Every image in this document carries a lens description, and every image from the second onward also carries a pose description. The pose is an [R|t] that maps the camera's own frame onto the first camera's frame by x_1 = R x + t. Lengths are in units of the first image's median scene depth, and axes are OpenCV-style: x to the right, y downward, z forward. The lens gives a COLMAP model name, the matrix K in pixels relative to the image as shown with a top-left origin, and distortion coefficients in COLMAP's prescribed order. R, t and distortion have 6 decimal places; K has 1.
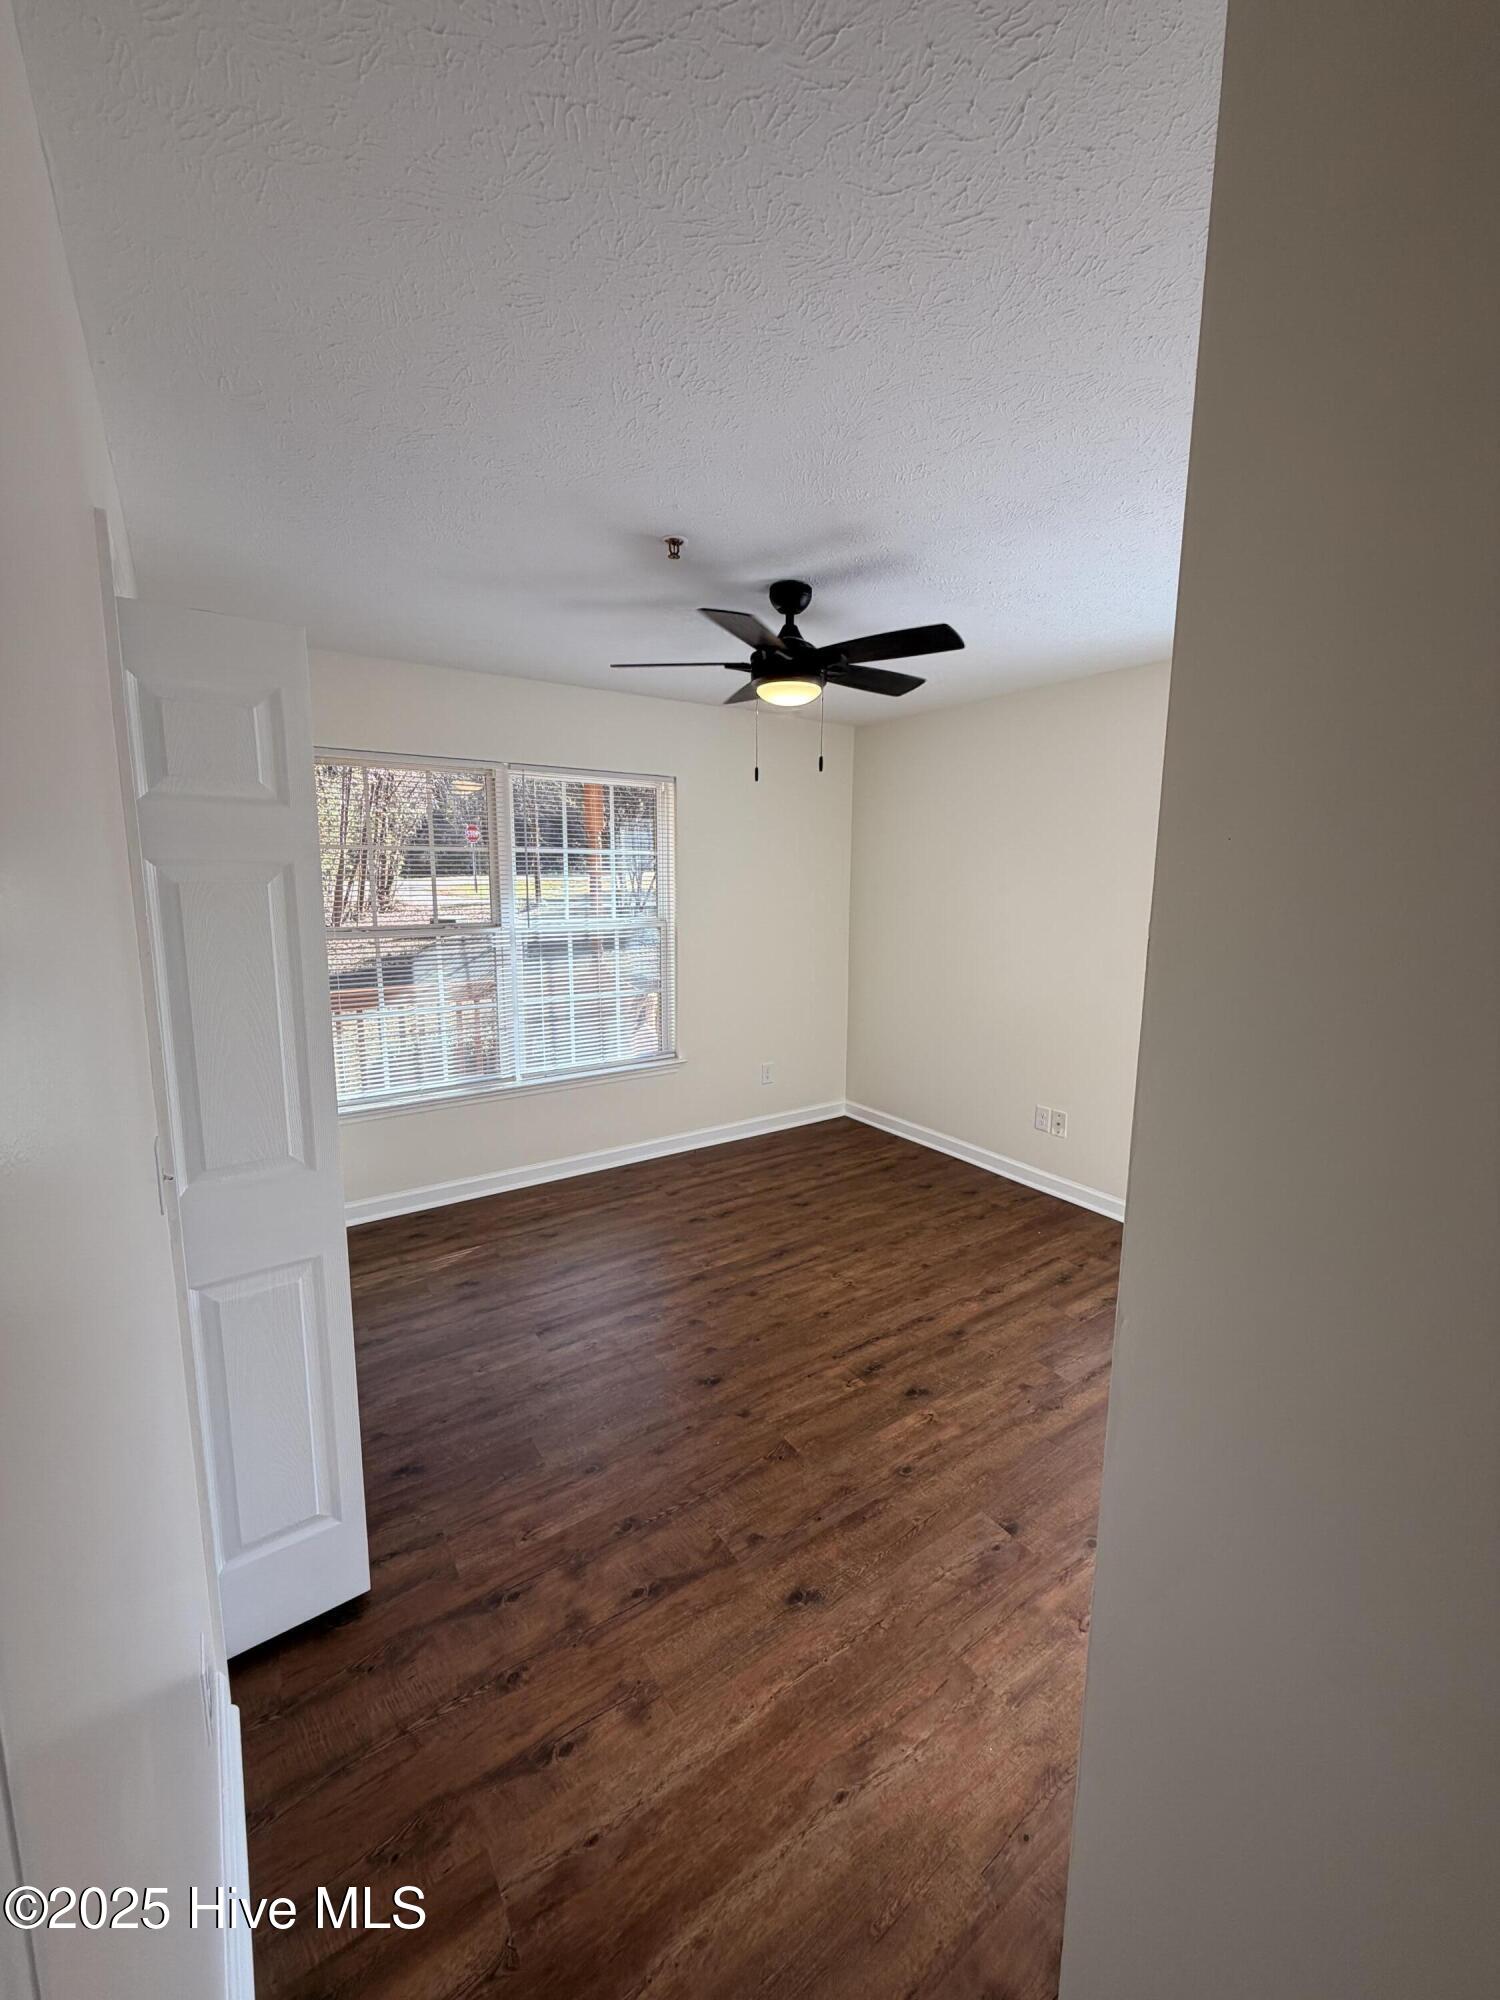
lens RADIAL K [[792.4, 0, 760.2], [0, 792.4, 987.8], [0, 0, 1]] dist [-0.004288, 0.000667]
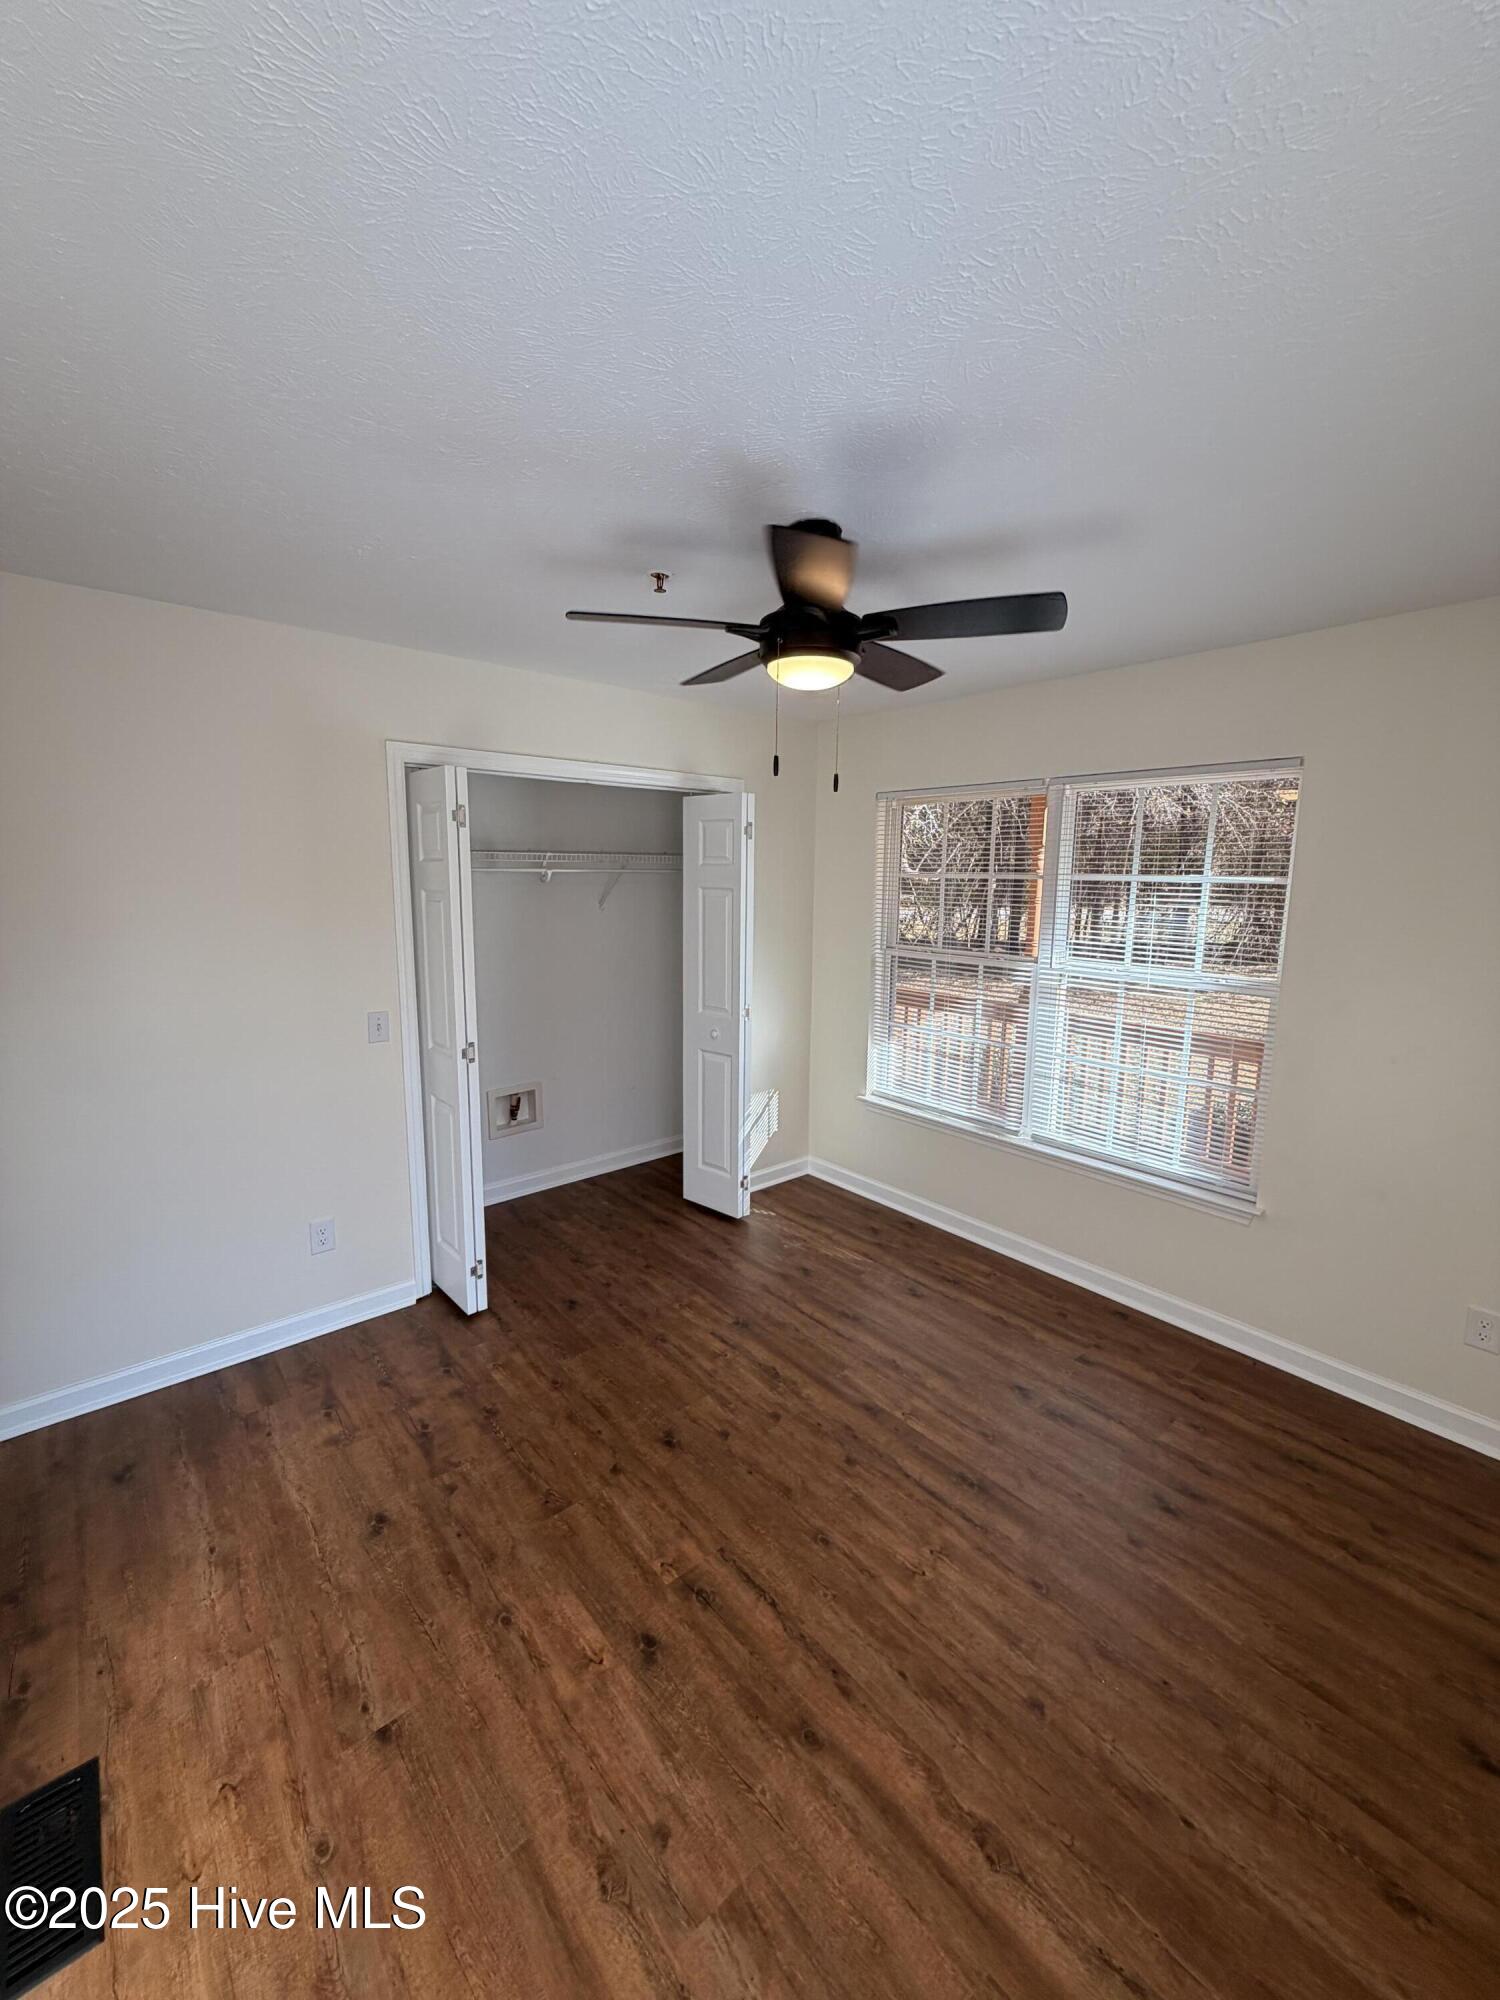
lens RADIAL K [[792.4, 0, 748.6], [0, 792.4, 1002.5], [0, 0, 1]] dist [-0.004288, 0.000667]
pose [[0.098455, 0.154451, -0.983083, 0.818800], [-0.162478, 0.977121, 0.137242, -0.164654], [0.981788, 0.146217, 0.121298, 0.926178]]
